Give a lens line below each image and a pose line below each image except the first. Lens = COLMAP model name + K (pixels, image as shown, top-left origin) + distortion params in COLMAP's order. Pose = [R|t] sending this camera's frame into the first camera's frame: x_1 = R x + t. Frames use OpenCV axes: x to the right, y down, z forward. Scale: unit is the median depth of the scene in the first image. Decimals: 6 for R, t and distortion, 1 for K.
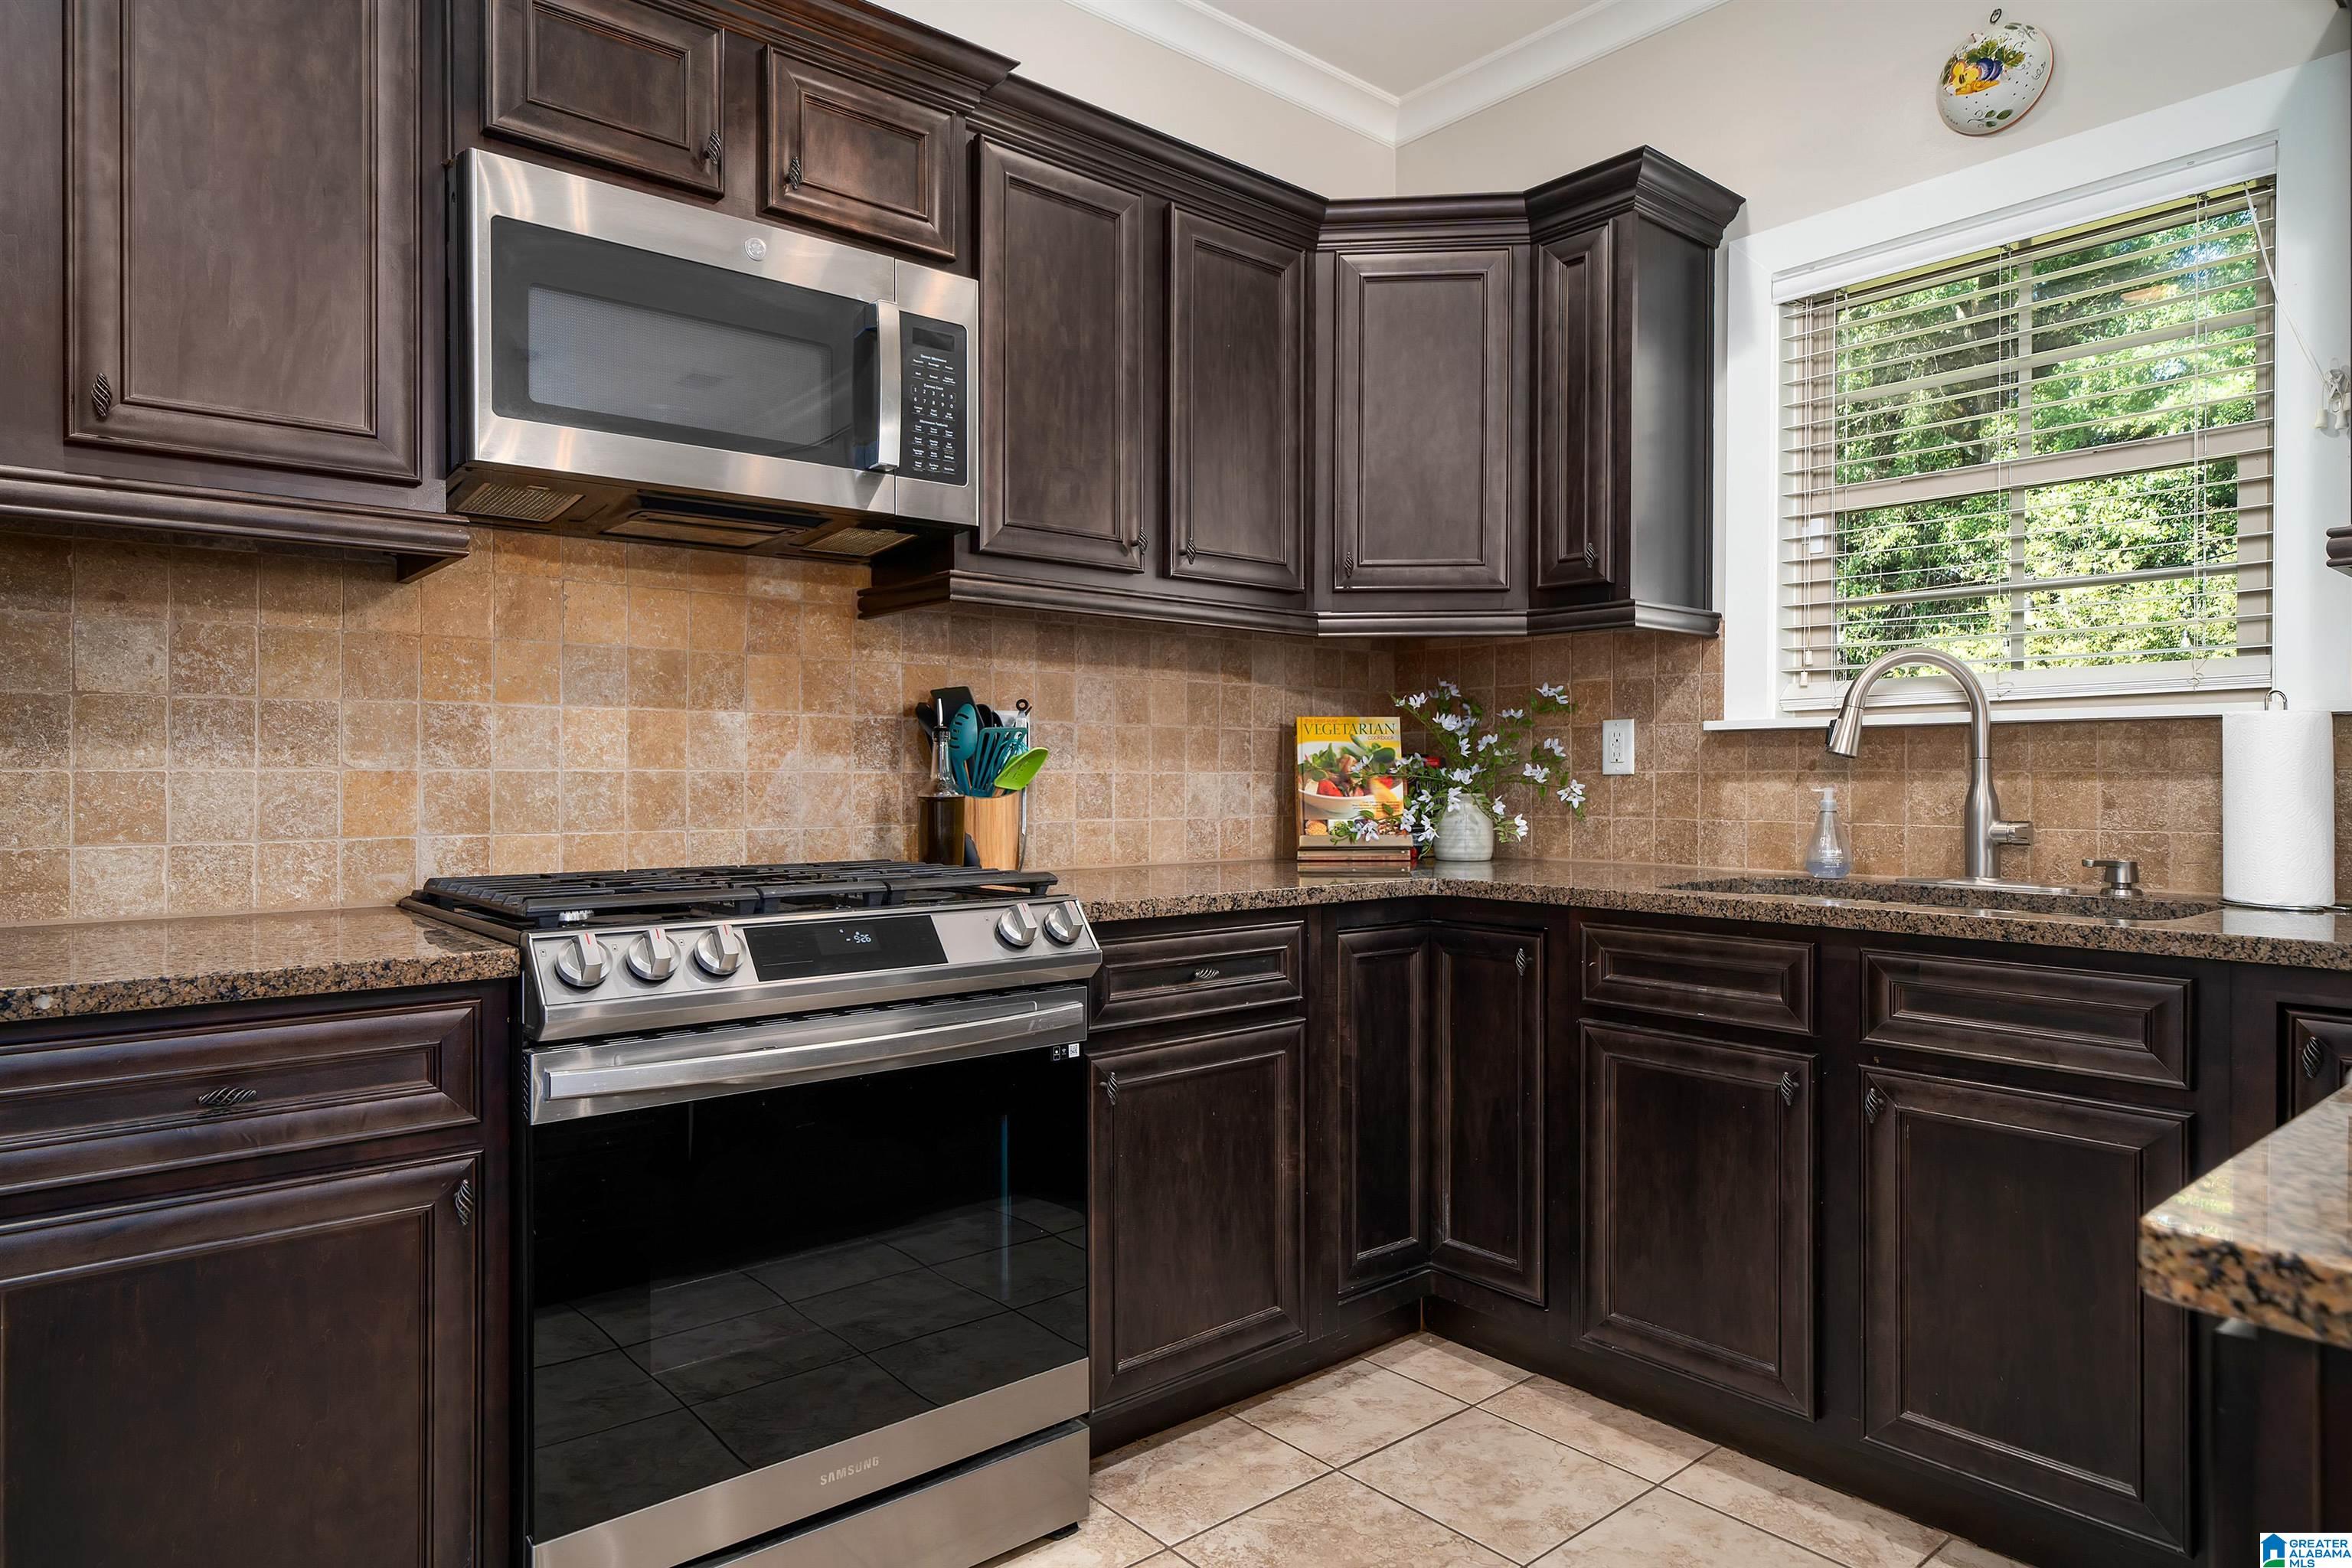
lens RADIAL K [[1375.6, 0, 1176.0], [0, 1375.6, 784.0], [0, 0, 1]] dist [0.002307, -0.000717]
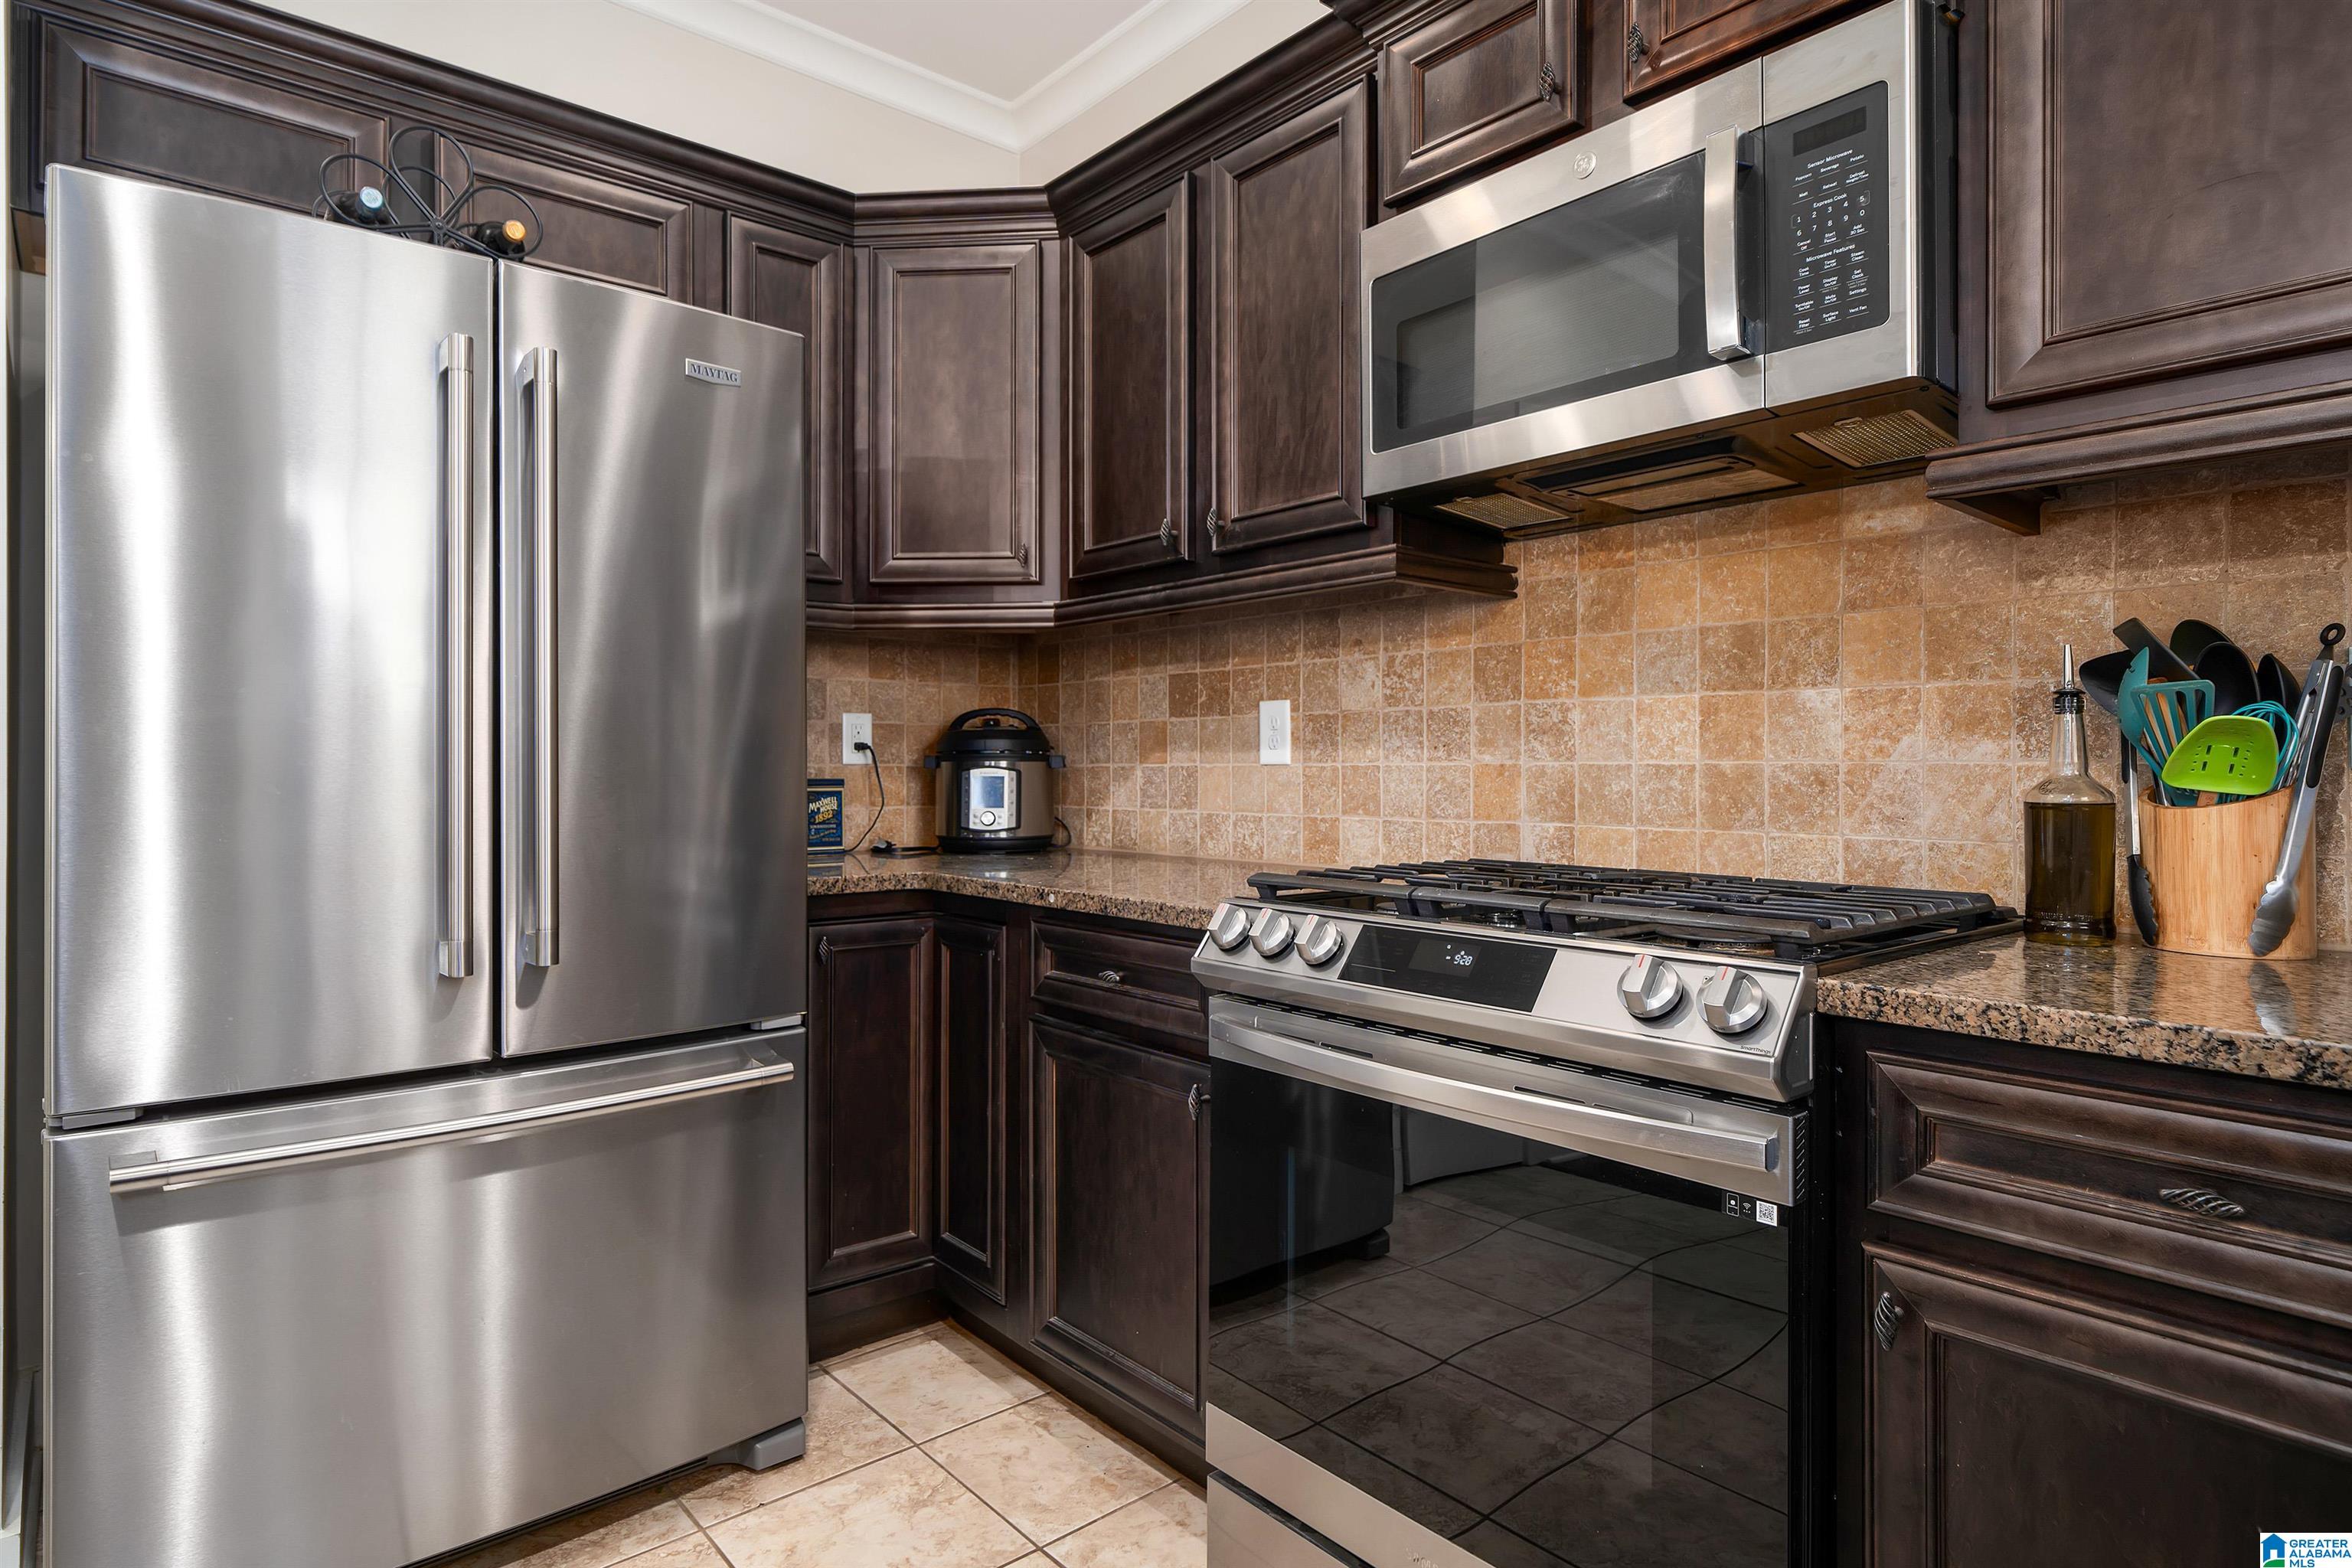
lens RADIAL K [[1253.3, 0, 1136.8], [0, 1253.3, 762.8], [0, 0, 1]] dist [-0.000008, -0.000001]
pose [[-0.004474, -0.005027, -0.999977, 0.420706], [-0.007673, 0.999958, -0.004992, -0.002664], [0.999961, 0.007651, -0.004512, 0.620025]]
